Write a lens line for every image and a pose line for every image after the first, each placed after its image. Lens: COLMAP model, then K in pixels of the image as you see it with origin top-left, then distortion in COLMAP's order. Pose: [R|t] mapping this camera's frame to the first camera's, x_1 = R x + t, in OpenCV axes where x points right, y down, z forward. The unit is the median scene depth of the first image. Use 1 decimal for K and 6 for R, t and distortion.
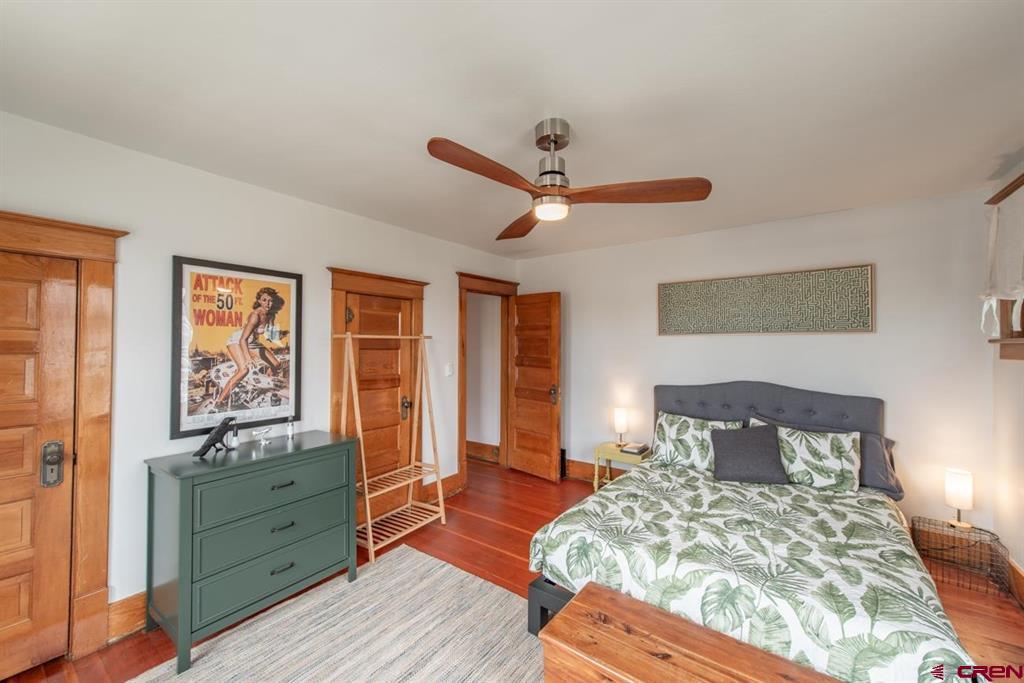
lens RADIAL K [[398.9, 0, 512.0], [0, 398.9, 341.5], [0, 0, 1]] dist [0.012679, -0.003754]
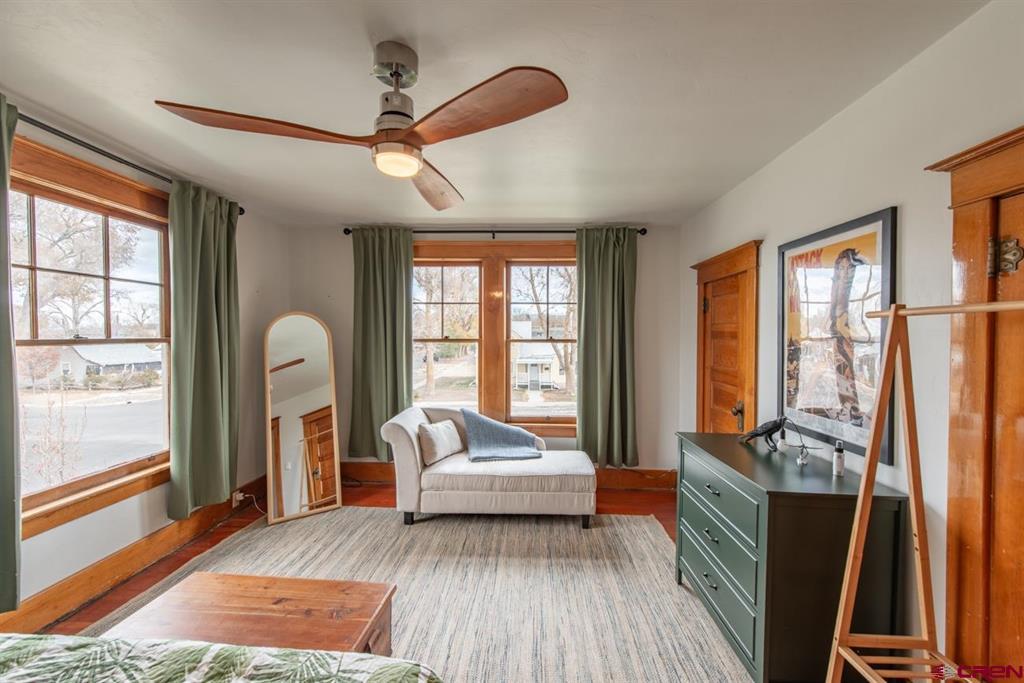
lens RADIAL K [[398.9, 0, 512.0], [0, 398.9, 341.5], [0, 0, 1]] dist [0.012679, -0.003754]
pose [[-0.825060, 0.011337, -0.564931, 0.278016], [0.008512, 0.999935, 0.007635, 0.014441], [0.564981, 0.001491, -0.825103, 1.376310]]
